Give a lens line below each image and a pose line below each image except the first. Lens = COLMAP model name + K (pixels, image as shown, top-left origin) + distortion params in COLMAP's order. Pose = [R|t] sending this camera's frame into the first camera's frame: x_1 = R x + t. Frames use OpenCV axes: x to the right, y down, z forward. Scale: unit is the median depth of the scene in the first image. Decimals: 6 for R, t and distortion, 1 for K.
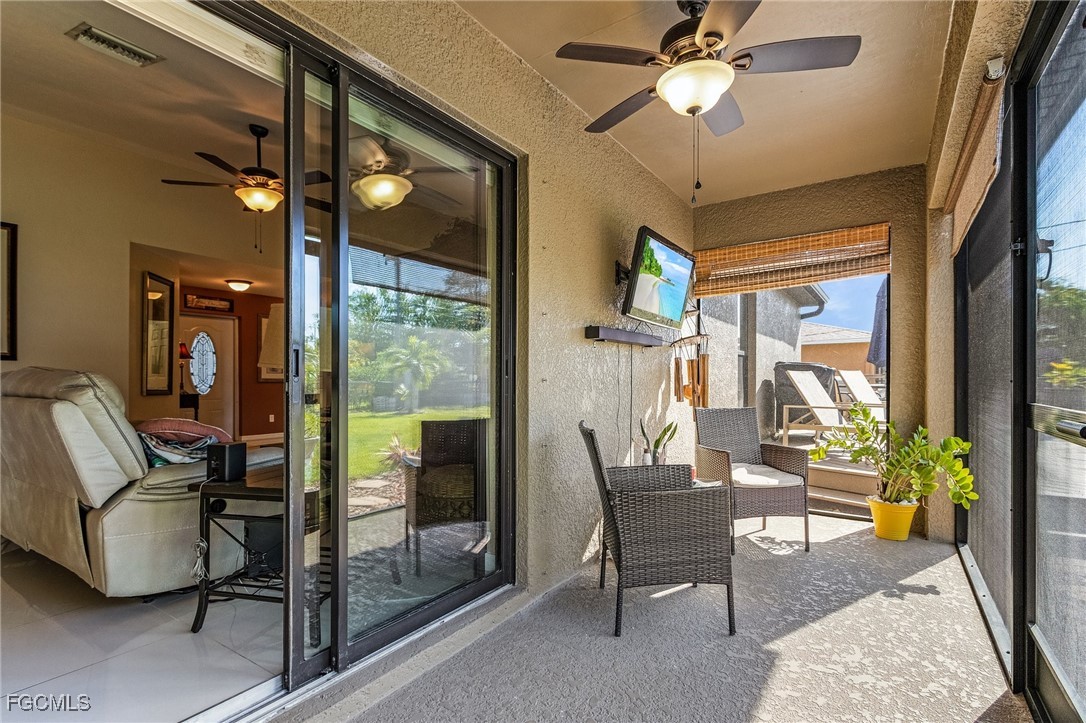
lens RADIAL K [[509.2, 0, 541.2], [0, 509.2, 368.7], [0, 0, 1]] dist [0.000638, -0.000394]
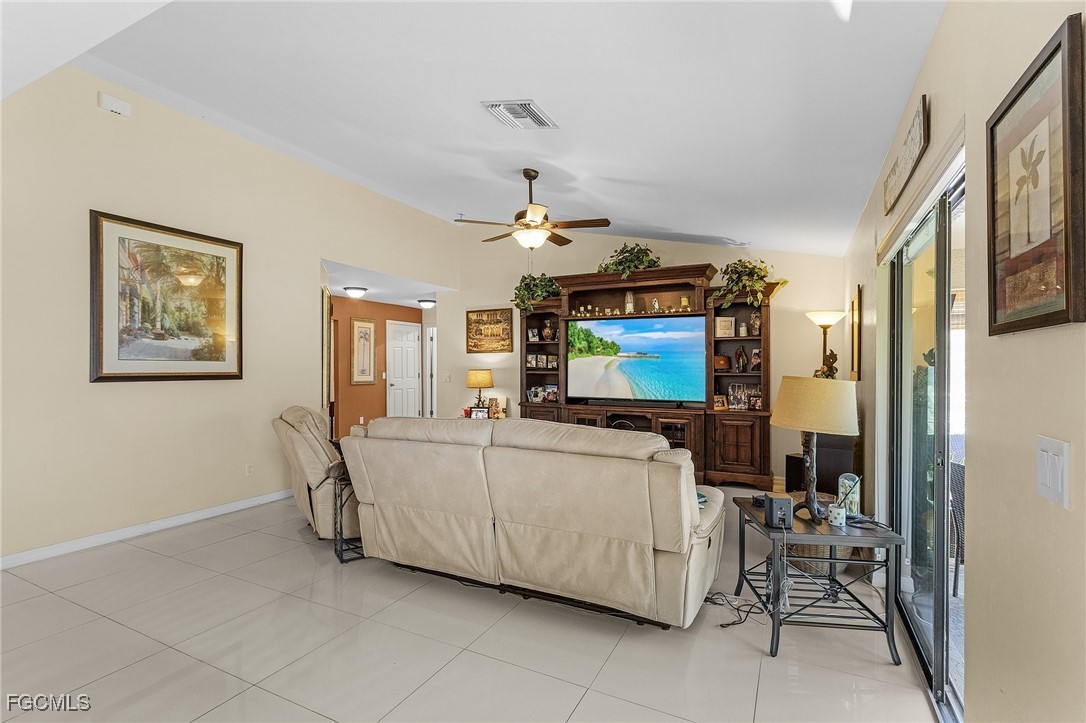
lens RADIAL K [[509.2, 0, 541.2], [0, 509.2, 368.7], [0, 0, 1]] dist [0.000638, -0.000394]
pose [[0.993091, 0.003439, 0.117300, -0.342754], [-0.006713, 0.999598, 0.027534, -0.041347], [-0.117158, -0.028131, 0.992715, -0.051441]]
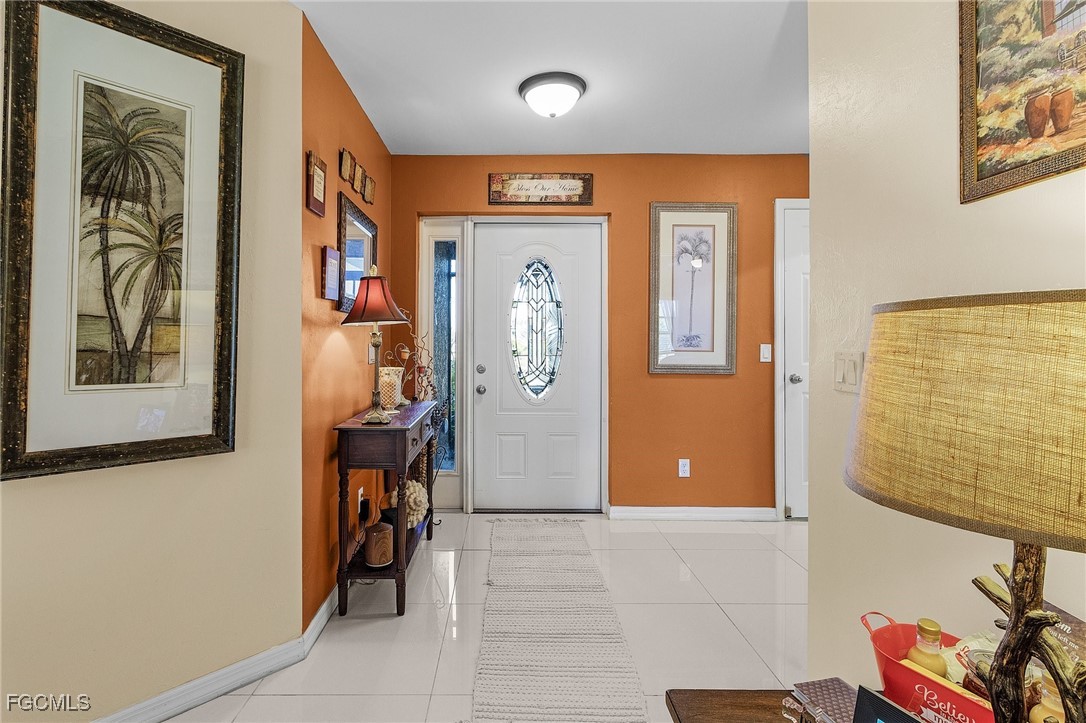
lens RADIAL K [[516.8, 0, 508.1], [0, 516.8, 336.8], [0, 0, 1]] dist [0.001147, 0.000088]
pose [[0.557325, 0.003488, -0.830287, -0.321629], [0.005785, 0.999951, 0.008084, -0.007194], [0.830274, -0.009309, 0.557278, 0.777205]]
